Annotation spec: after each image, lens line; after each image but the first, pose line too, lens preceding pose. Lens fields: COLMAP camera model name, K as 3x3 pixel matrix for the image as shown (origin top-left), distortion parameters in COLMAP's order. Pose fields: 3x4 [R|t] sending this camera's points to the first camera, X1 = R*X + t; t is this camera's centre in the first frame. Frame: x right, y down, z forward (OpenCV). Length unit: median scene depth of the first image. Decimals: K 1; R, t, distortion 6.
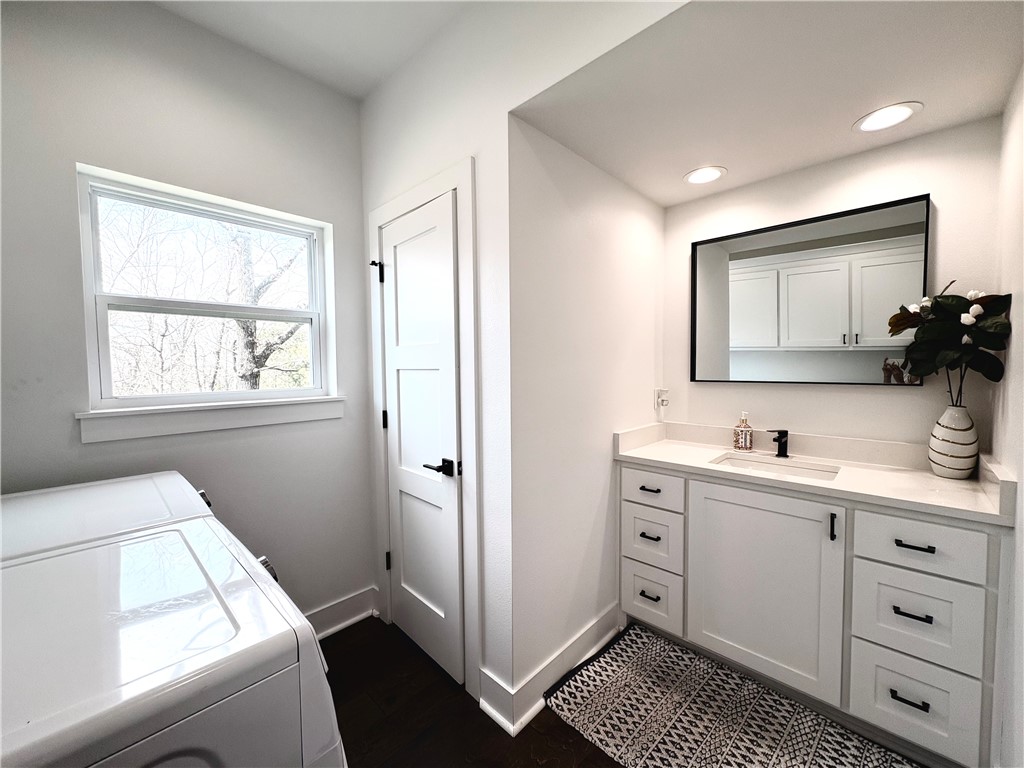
lens RADIAL K [[406.4, 0, 512.0], [0, 406.4, 384.0], [0, 0, 1]] dist [-0.000299, 0.000267]
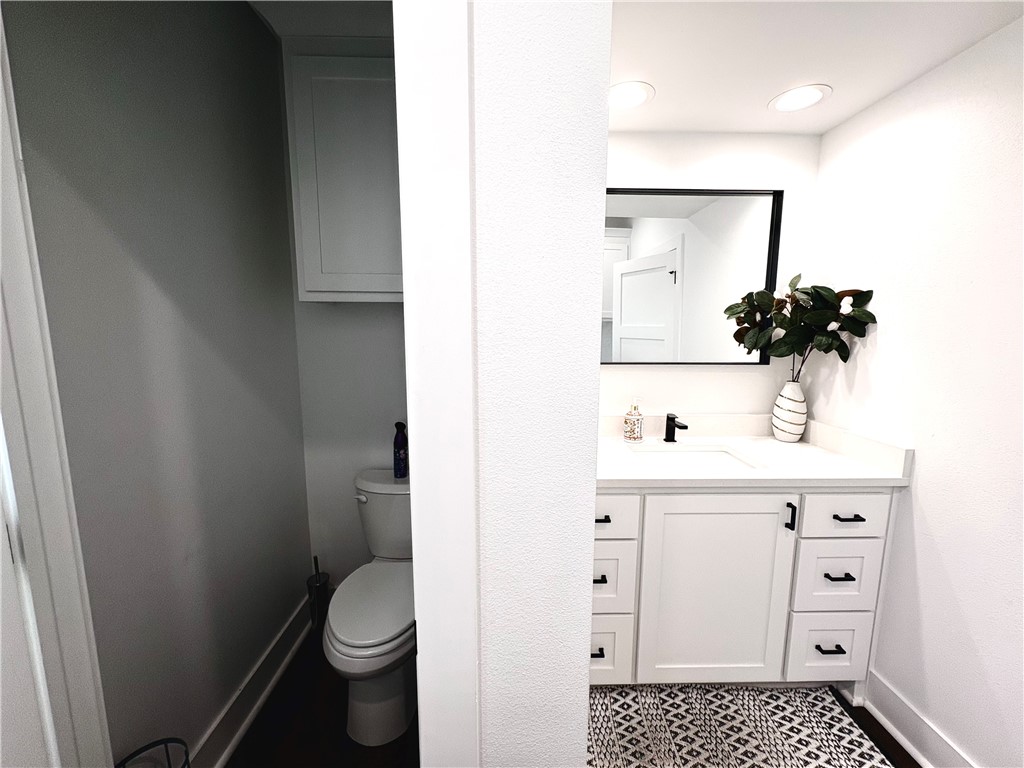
lens RADIAL K [[406.4, 0, 512.0], [0, 406.4, 384.0], [0, 0, 1]] dist [-0.000299, 0.000267]
pose [[0.710854, -0.084291, 0.698270, -0.268457], [0.021921, 0.994966, 0.097789, -0.060124], [-0.702997, -0.054207, 0.709124, 0.615613]]
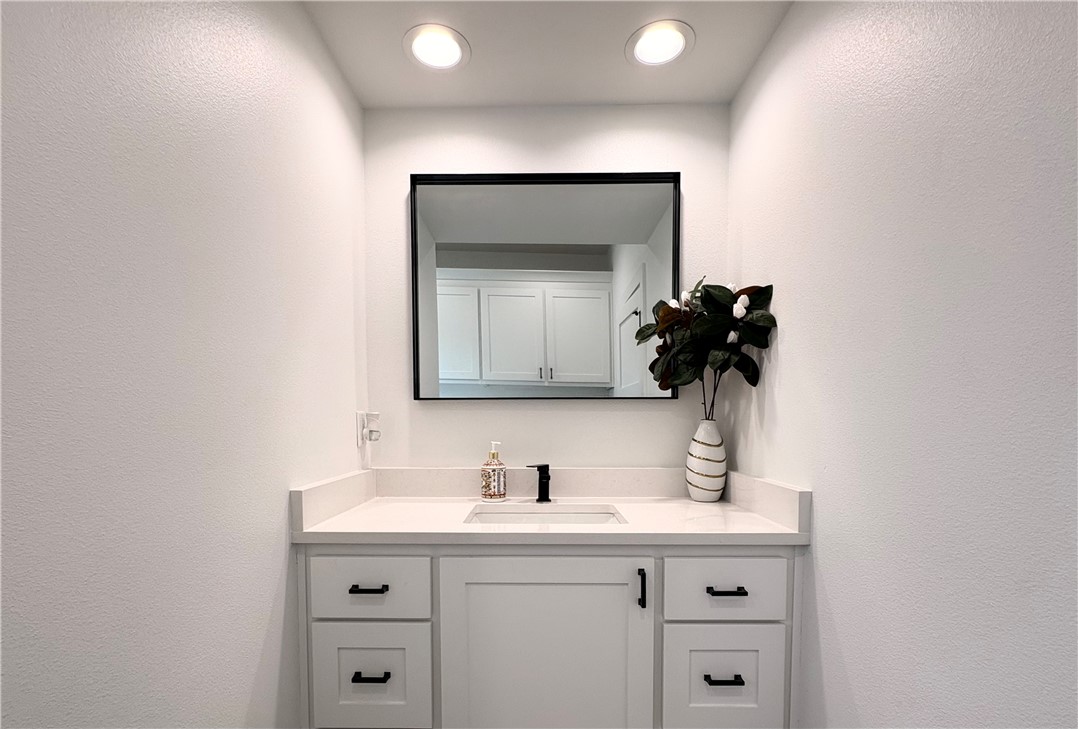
lens RADIAL K [[496.0, 0, 528.5], [0, 496.0, 446.0], [0, 0, 1]] dist [-0.014376, 0.000134]
pose [[0.736264, -0.030986, 0.675984, 0.064858], [0.025710, 0.999511, 0.017813, 0.068897], [-0.676206, 0.004264, 0.736701, 0.394843]]
